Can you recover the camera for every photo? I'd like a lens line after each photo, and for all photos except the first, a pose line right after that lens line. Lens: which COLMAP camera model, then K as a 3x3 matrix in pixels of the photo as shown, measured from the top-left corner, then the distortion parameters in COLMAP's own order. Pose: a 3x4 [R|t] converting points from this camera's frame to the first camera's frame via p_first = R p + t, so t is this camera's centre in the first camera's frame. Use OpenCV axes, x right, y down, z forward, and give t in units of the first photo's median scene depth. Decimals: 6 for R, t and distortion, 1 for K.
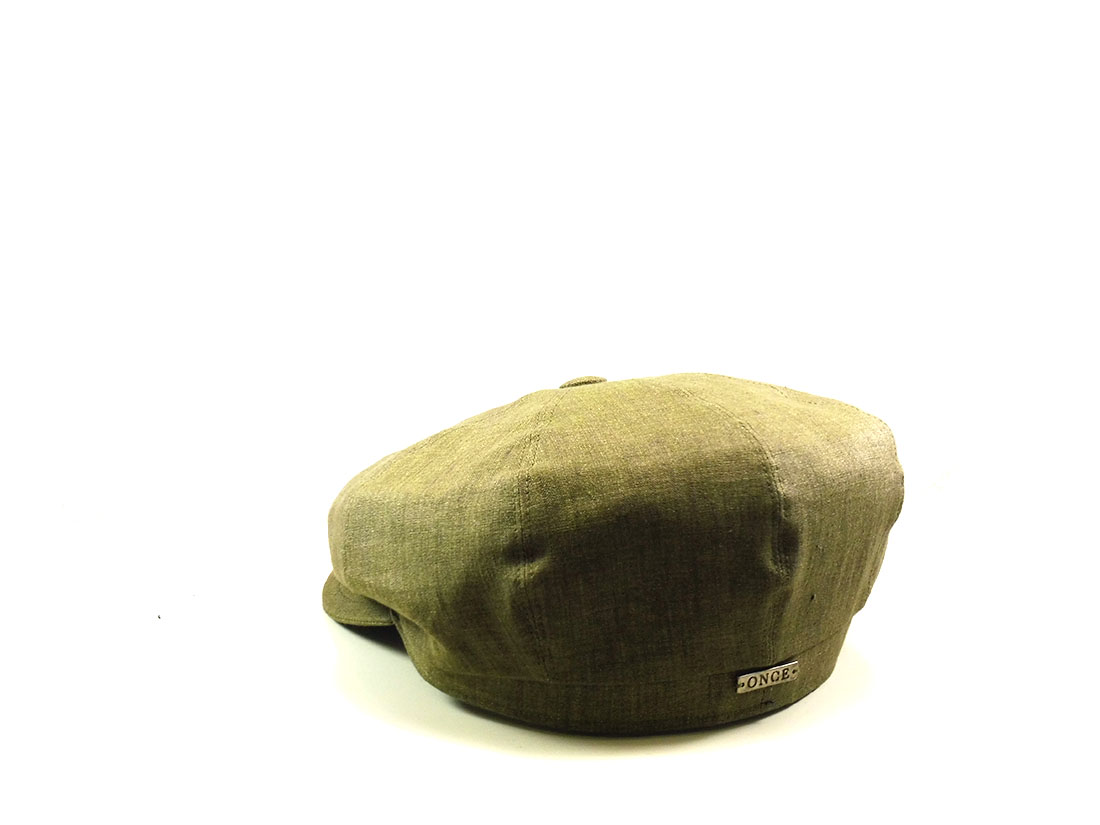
lens RADIAL K [[2334.2, 0, 545.8], [0, 2334.2, 410.9], [0, 0, 1]] dist [0.419692, 0.000000]
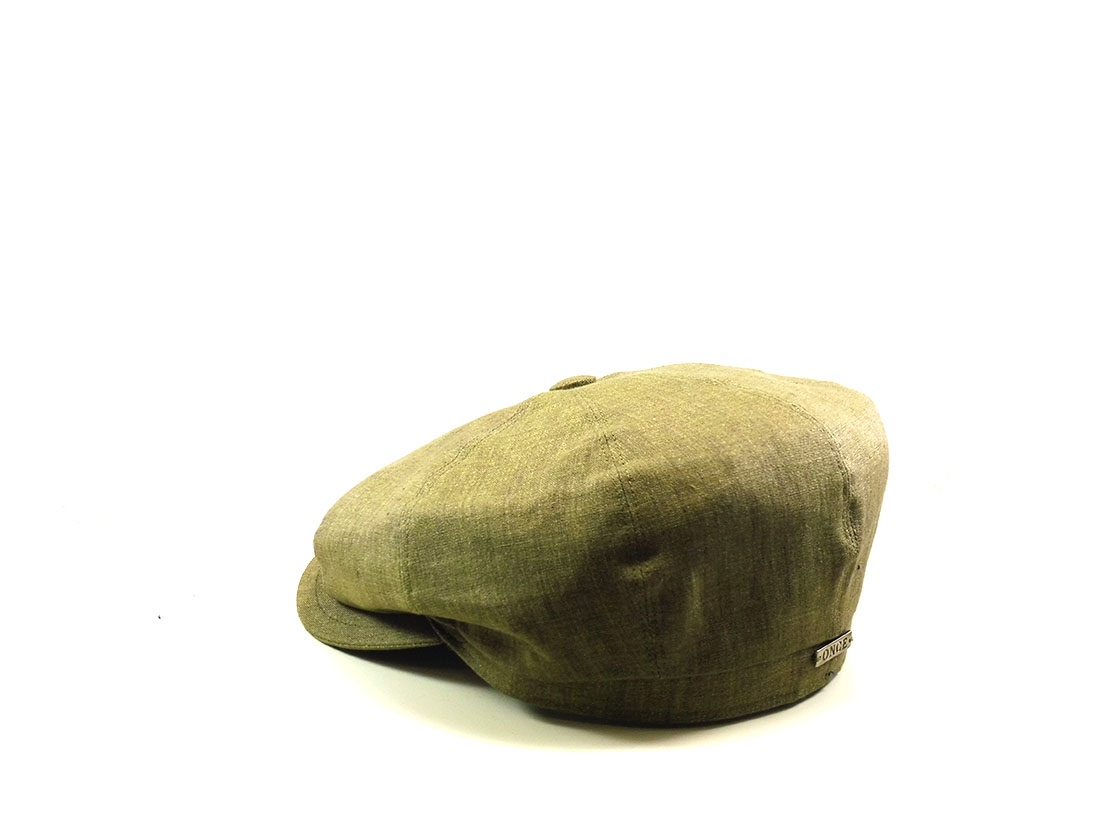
lens RADIAL K [[2334.2, 0, 554.2], [0, 2334.2, 411.9], [0, 0, 1]] dist [0.419692, 0.000000]
pose [[0.938527, -0.087758, 0.333864, -0.364977], [0.087409, 0.996042, 0.016098, -0.018044], [-0.333955, 0.014074, 0.942484, 0.065766]]
